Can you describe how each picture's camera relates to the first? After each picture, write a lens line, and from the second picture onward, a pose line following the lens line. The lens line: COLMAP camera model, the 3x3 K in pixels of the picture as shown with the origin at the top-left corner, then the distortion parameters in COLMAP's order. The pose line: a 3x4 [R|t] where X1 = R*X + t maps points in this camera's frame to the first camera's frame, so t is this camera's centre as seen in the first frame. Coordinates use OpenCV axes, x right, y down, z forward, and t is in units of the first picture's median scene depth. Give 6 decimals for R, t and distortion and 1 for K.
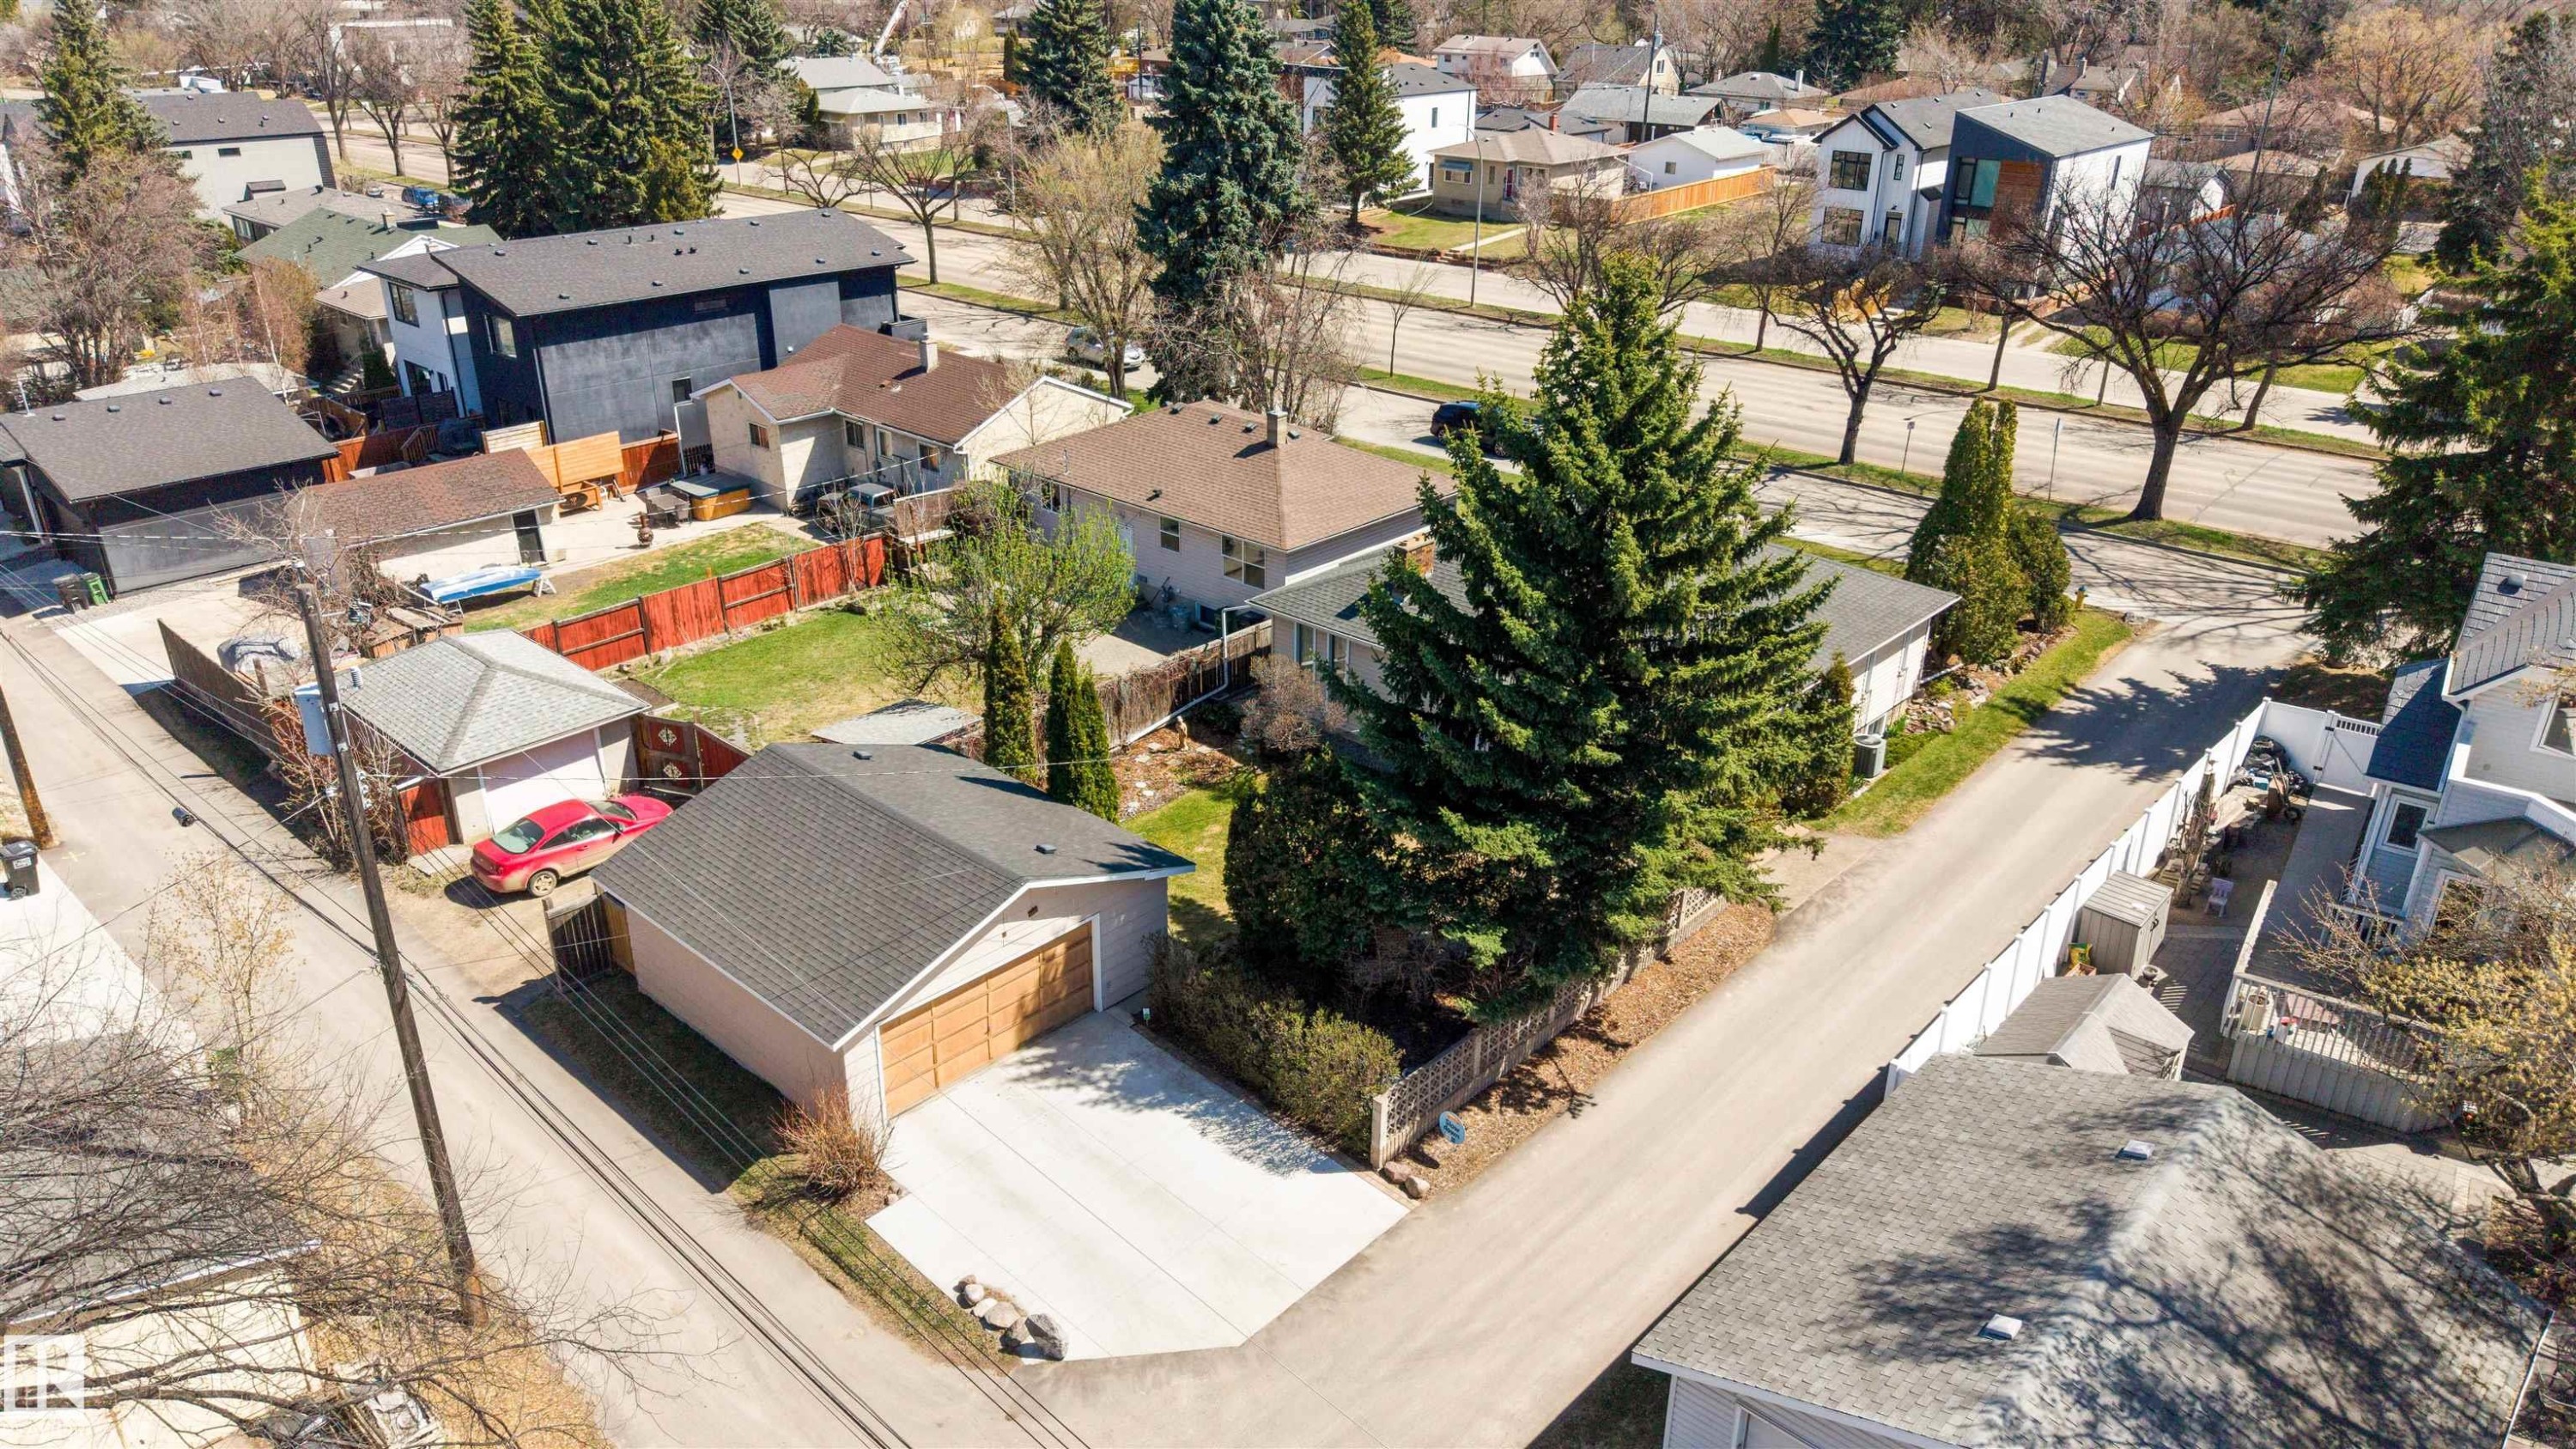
lens RADIAL K [[1700.5, 0, 1280.8], [0, 1700.5, 727.1], [0, 0, 1]] dist [0.027426, -0.000180]
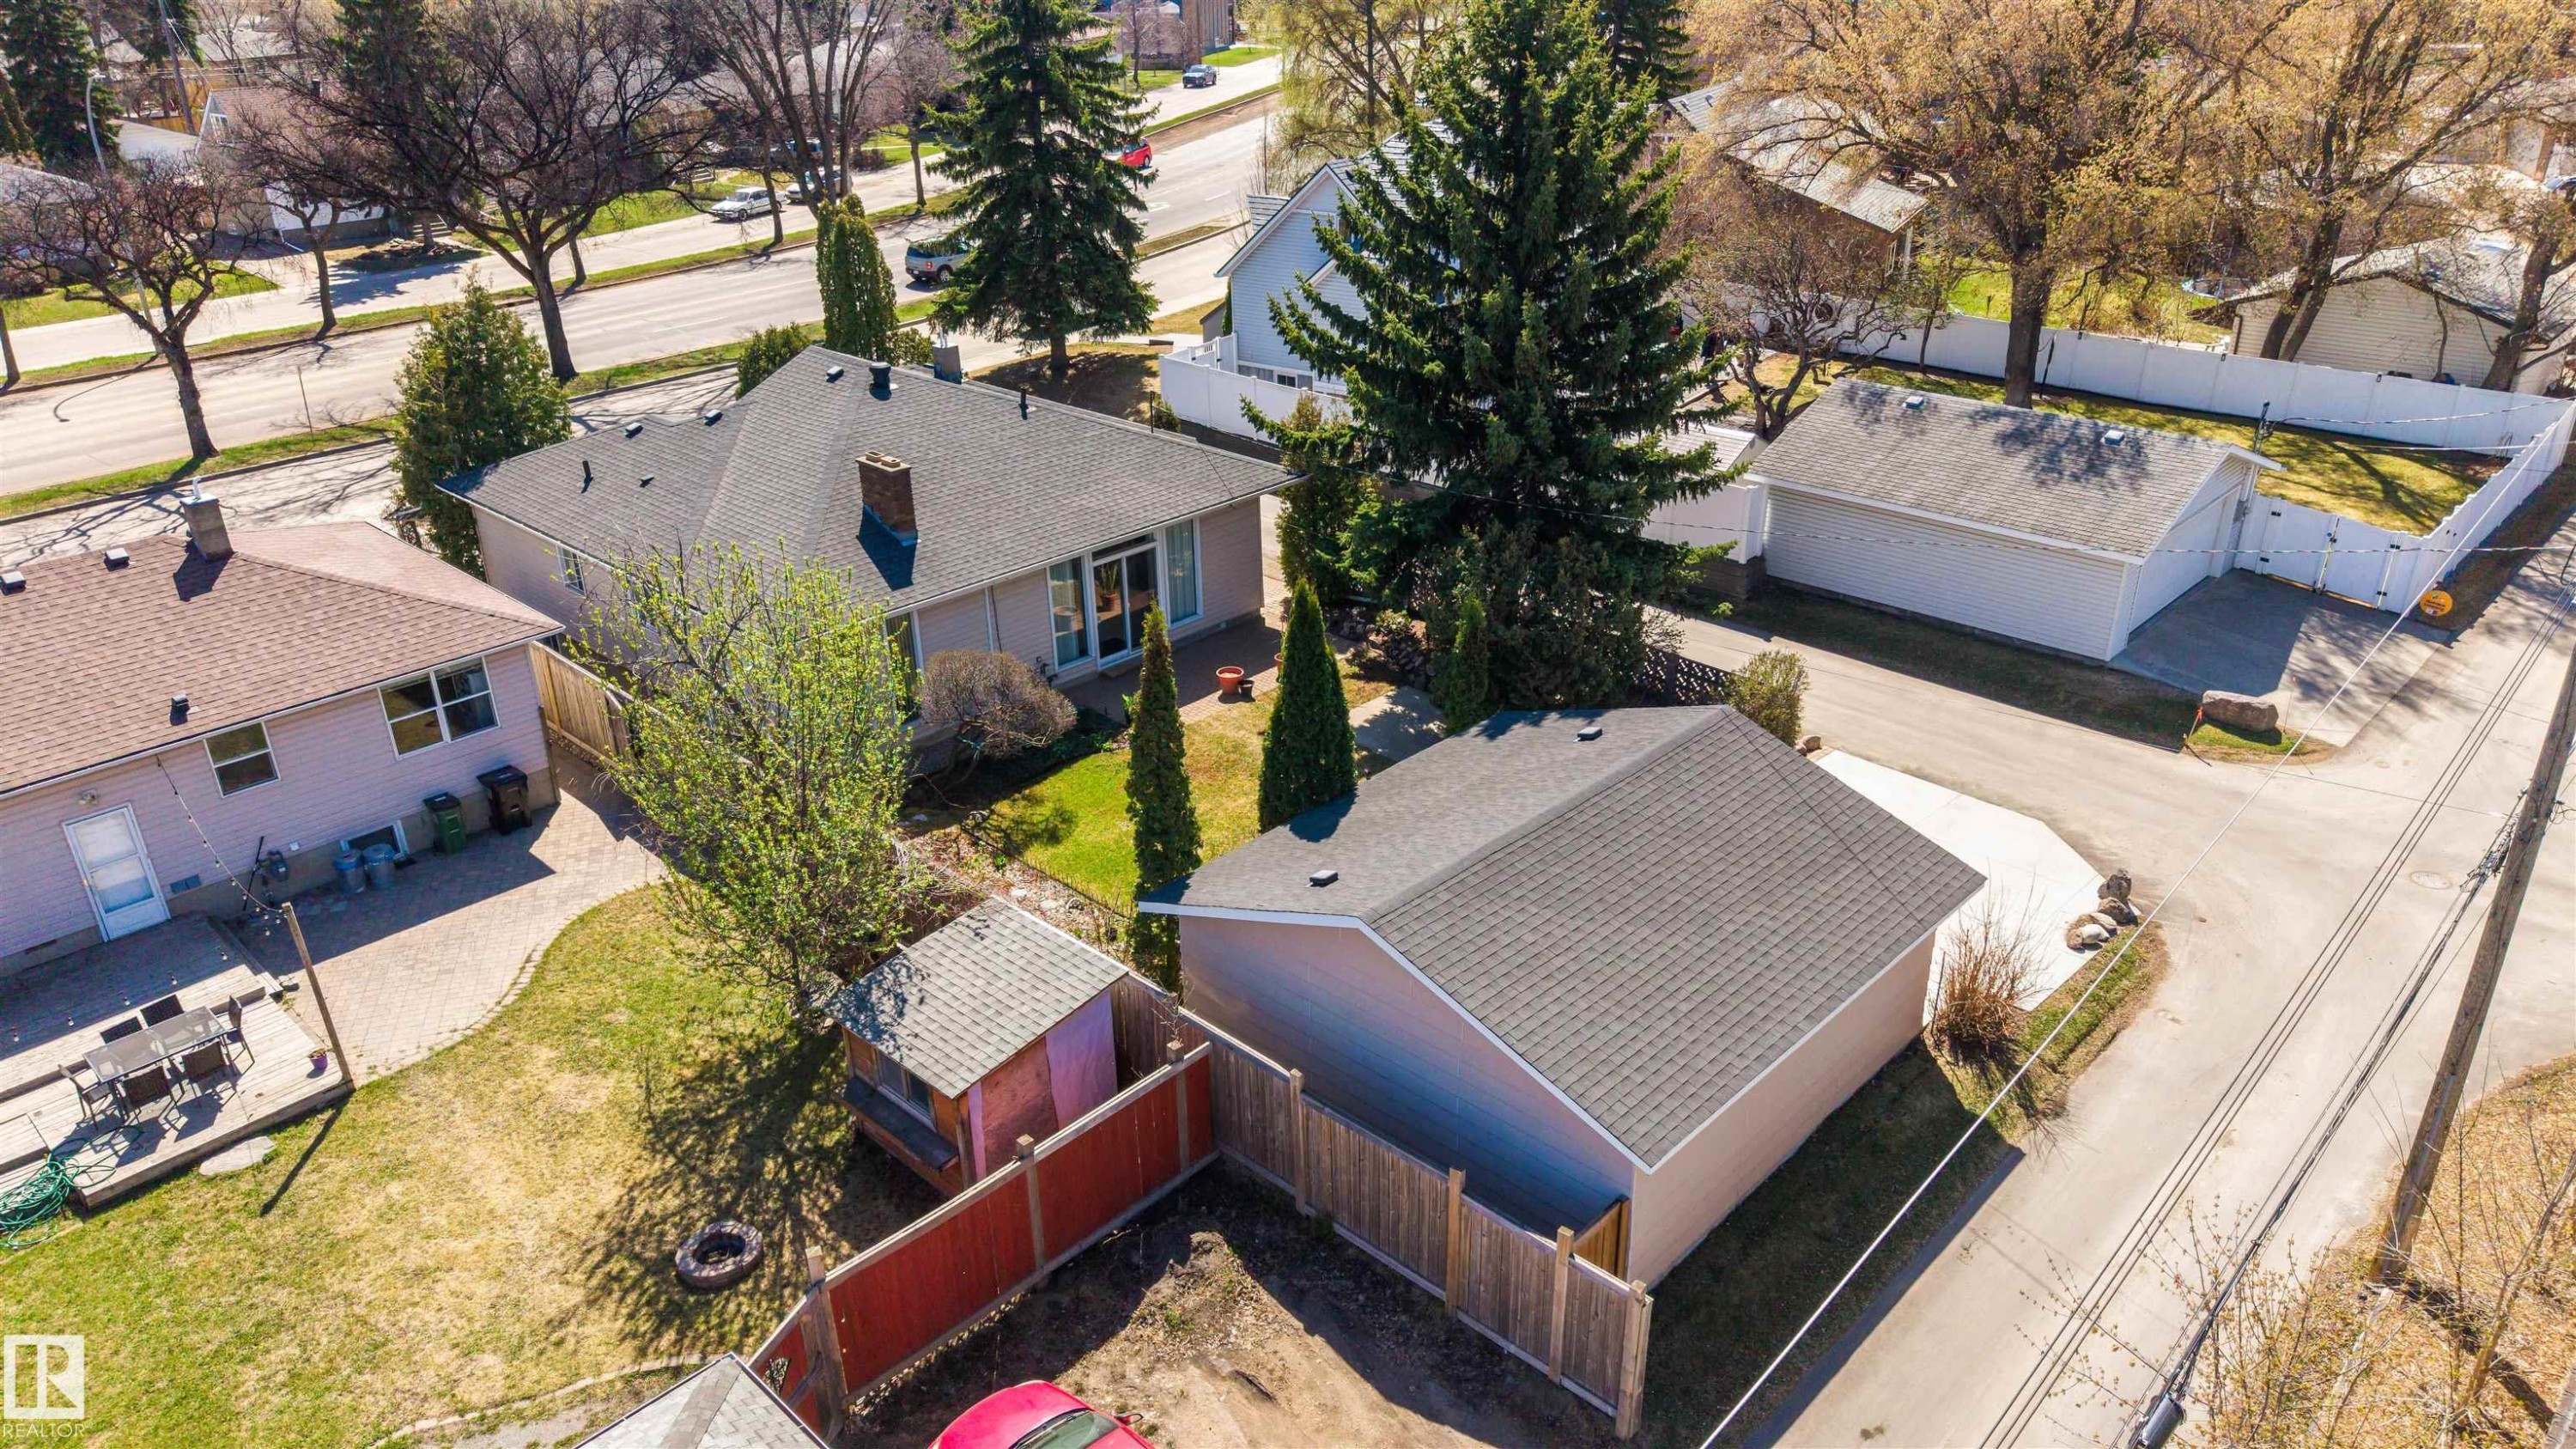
lens RADIAL K [[1700.5, 0, 1281.1], [0, 1700.5, 730.6], [0, 0, 1]] dist [0.027426, -0.000180]
pose [[0.021092, -0.435051, 0.900159, -0.534288], [0.432032, 0.815921, 0.384215, -0.185989], [-0.901612, 0.380793, 0.205165, 0.596531]]
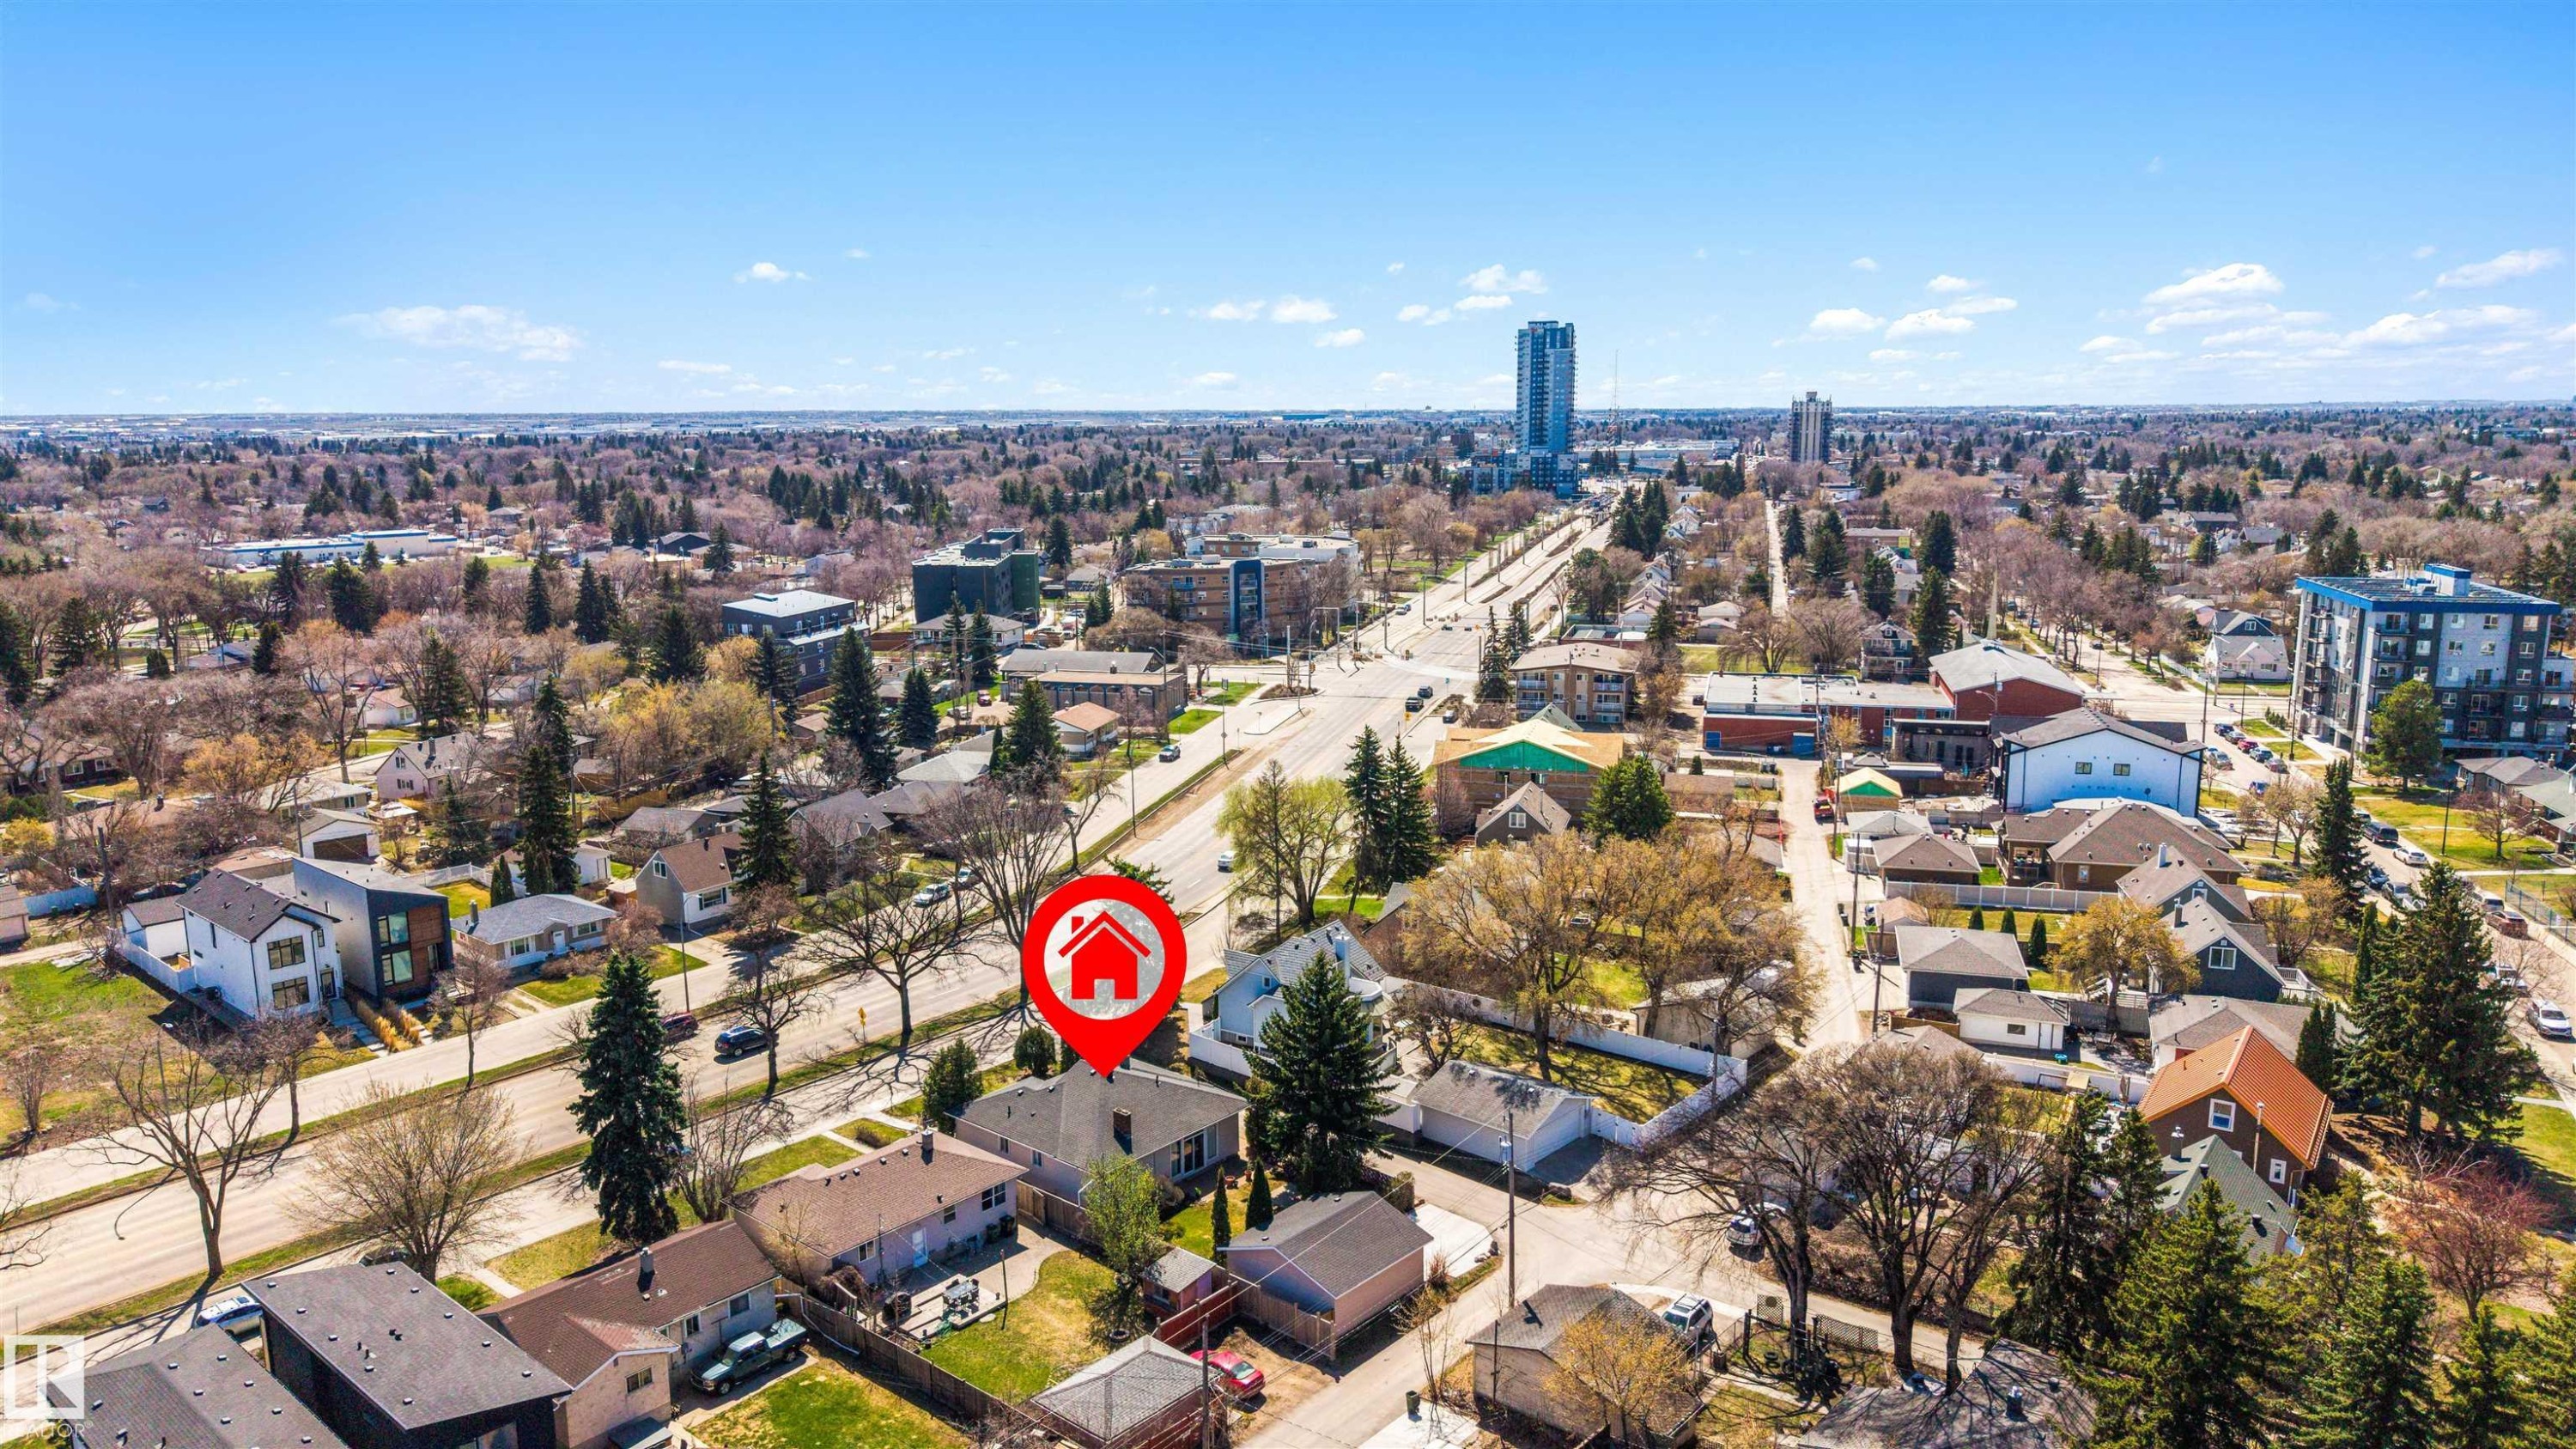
lens RADIAL K [[1700.5, 0, 1288.8], [0, 1700.5, 718.8], [0, 0, 1]] dist [0.027426, -0.000180]
pose [[-0.027854, -0.178829, 0.983486, -1.789378], [0.426680, 0.887609, 0.173480, -0.750981], [-0.903974, 0.424466, 0.051580, 0.350487]]
